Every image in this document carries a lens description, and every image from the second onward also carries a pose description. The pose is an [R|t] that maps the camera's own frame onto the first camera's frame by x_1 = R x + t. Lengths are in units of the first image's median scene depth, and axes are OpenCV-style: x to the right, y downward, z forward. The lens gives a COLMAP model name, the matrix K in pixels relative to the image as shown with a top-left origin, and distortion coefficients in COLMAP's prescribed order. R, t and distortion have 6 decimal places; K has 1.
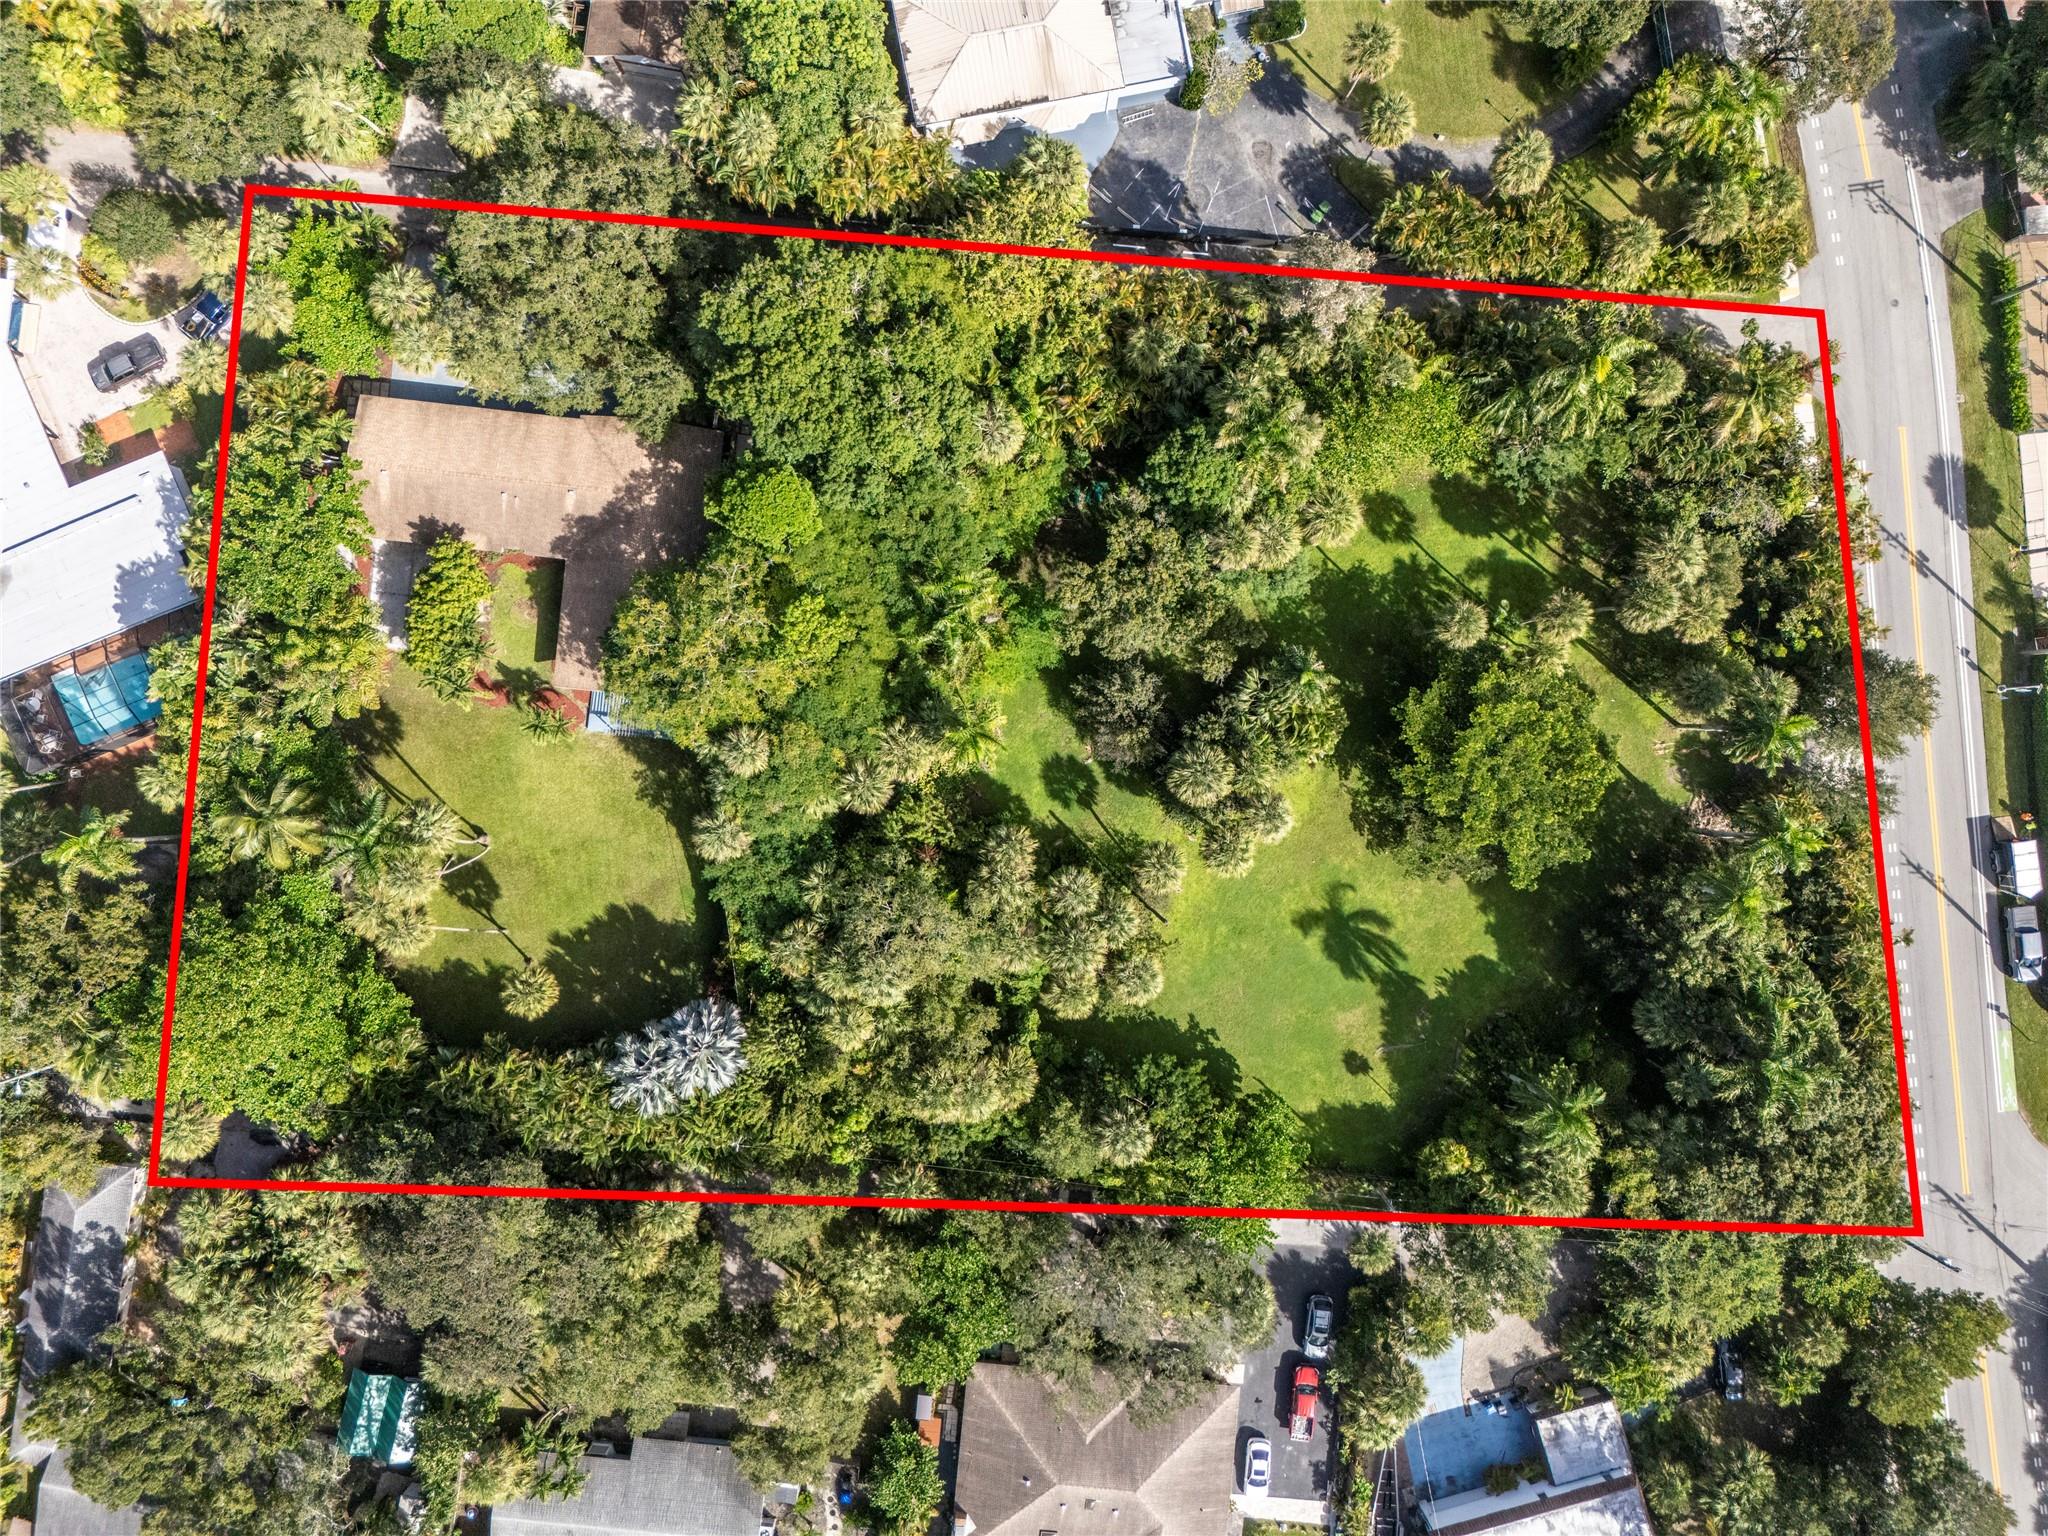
lens RADIAL K [[1449.6, 0, 1022.1], [0, 1449.6, 776.1], [0, 0, 1]] dist [0.075408, -0.076593]
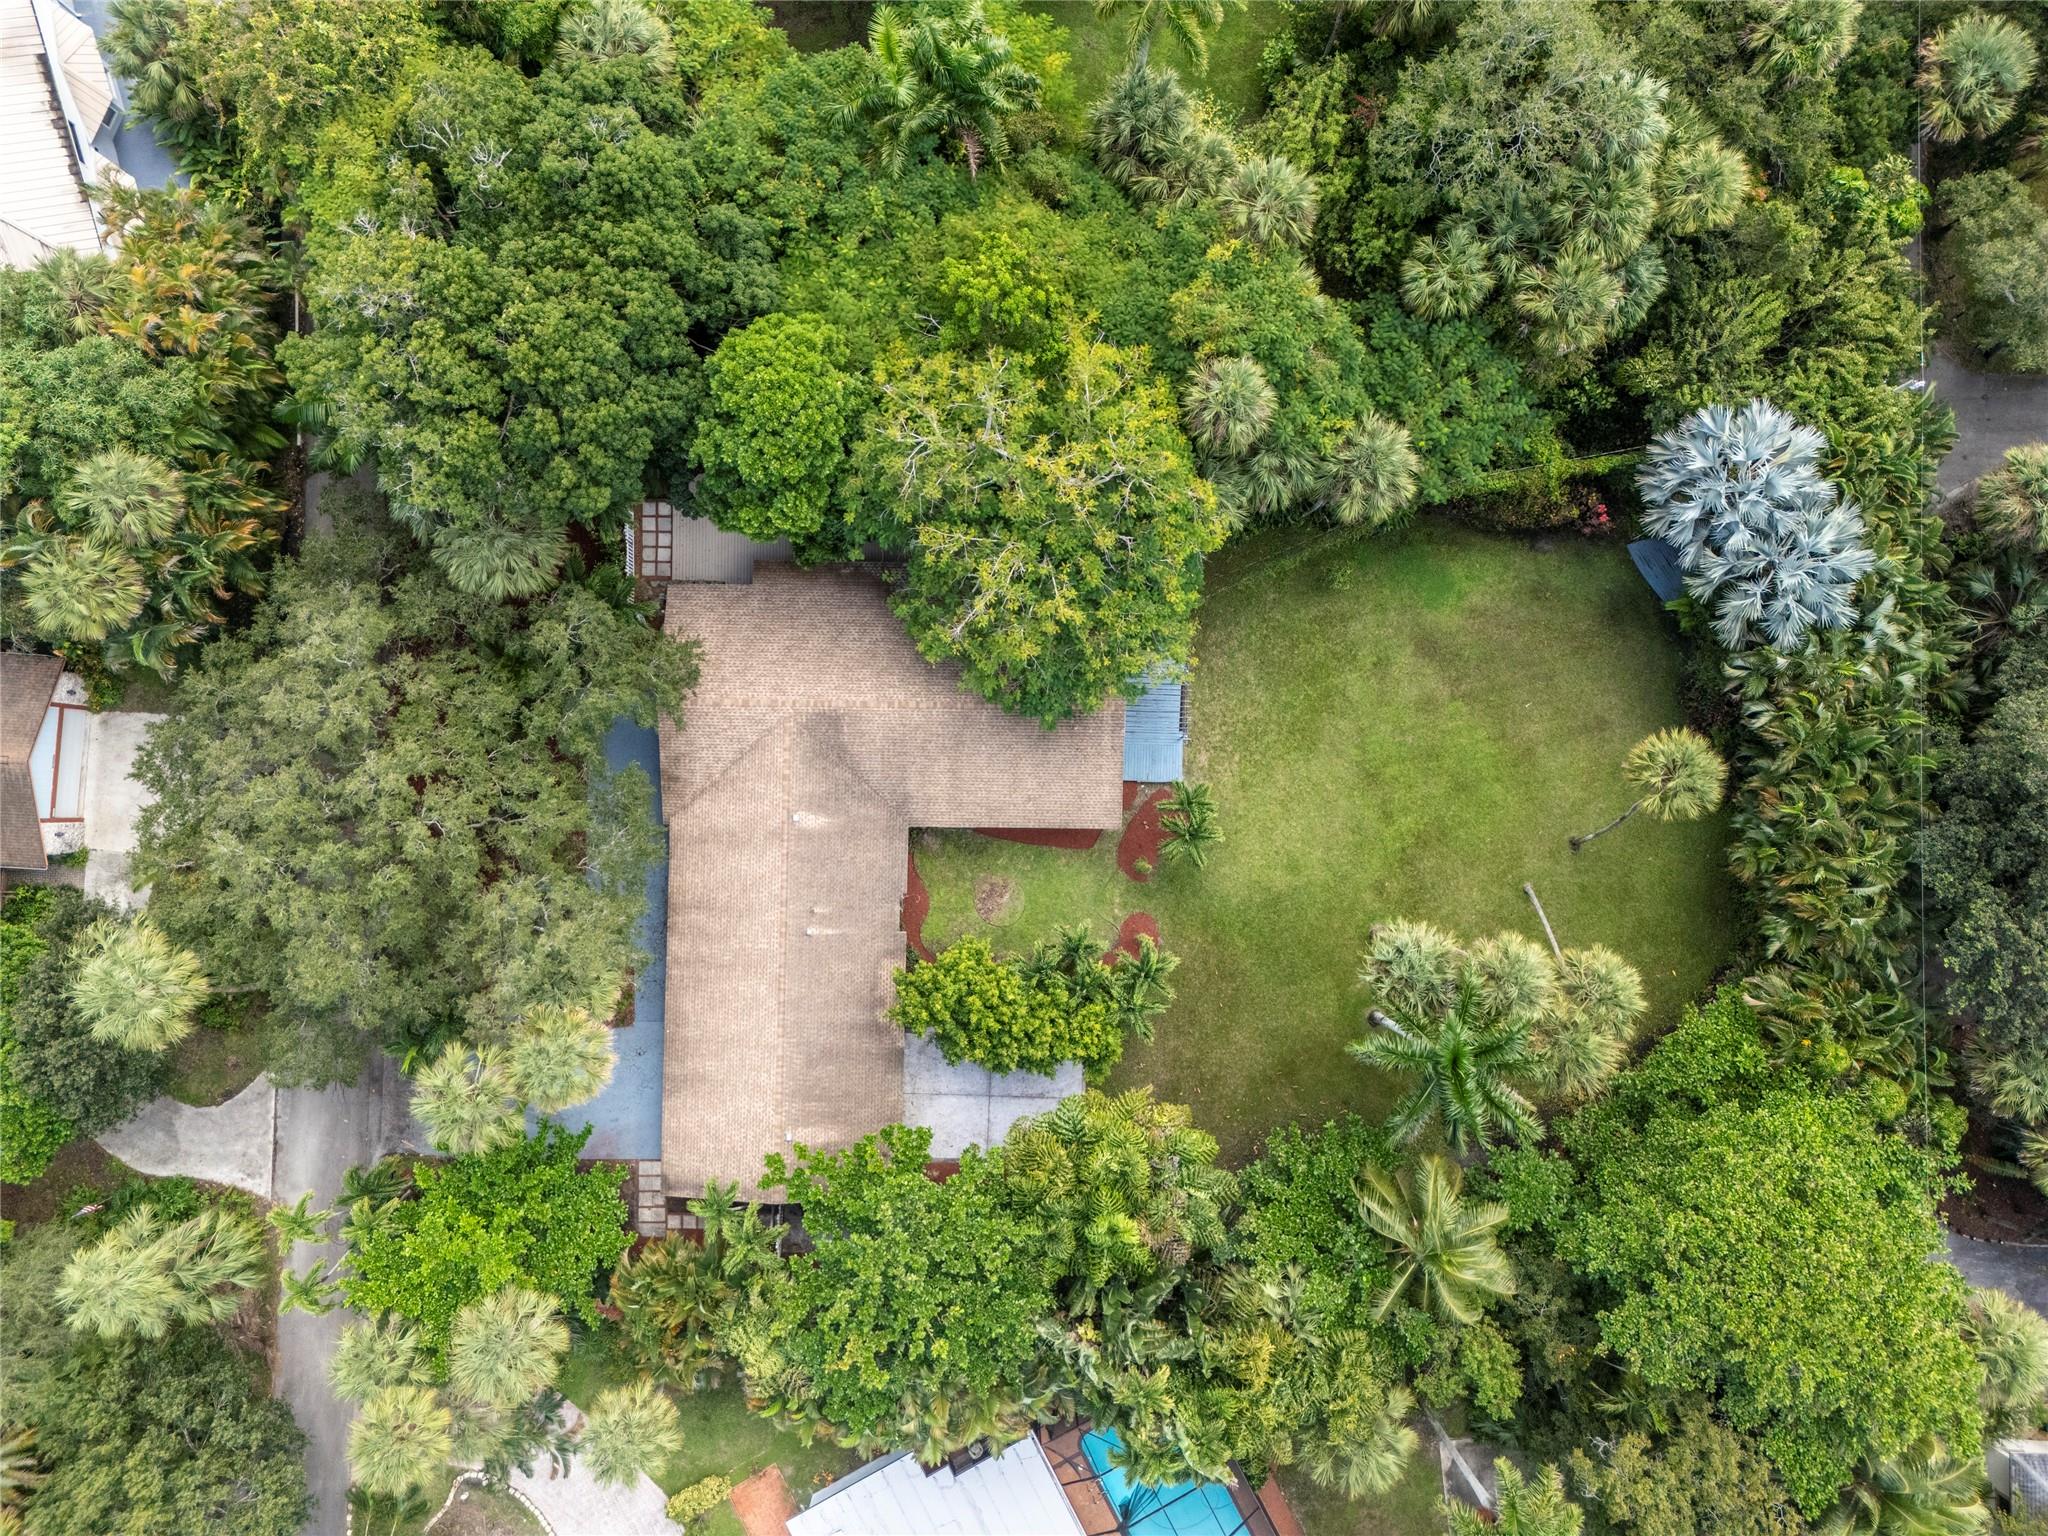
lens RADIAL K [[1443.0, 0, 1025.5], [0, 1443.0, 763.7], [0, 0, 1]] dist [0.008019, 0.003934]
pose [[-0.087651, -0.996143, 0.004045, -0.307069], [0.996138, -0.087628, 0.005592, -0.105054], [-0.005216, 0.004519, 0.999976, 0.437554]]
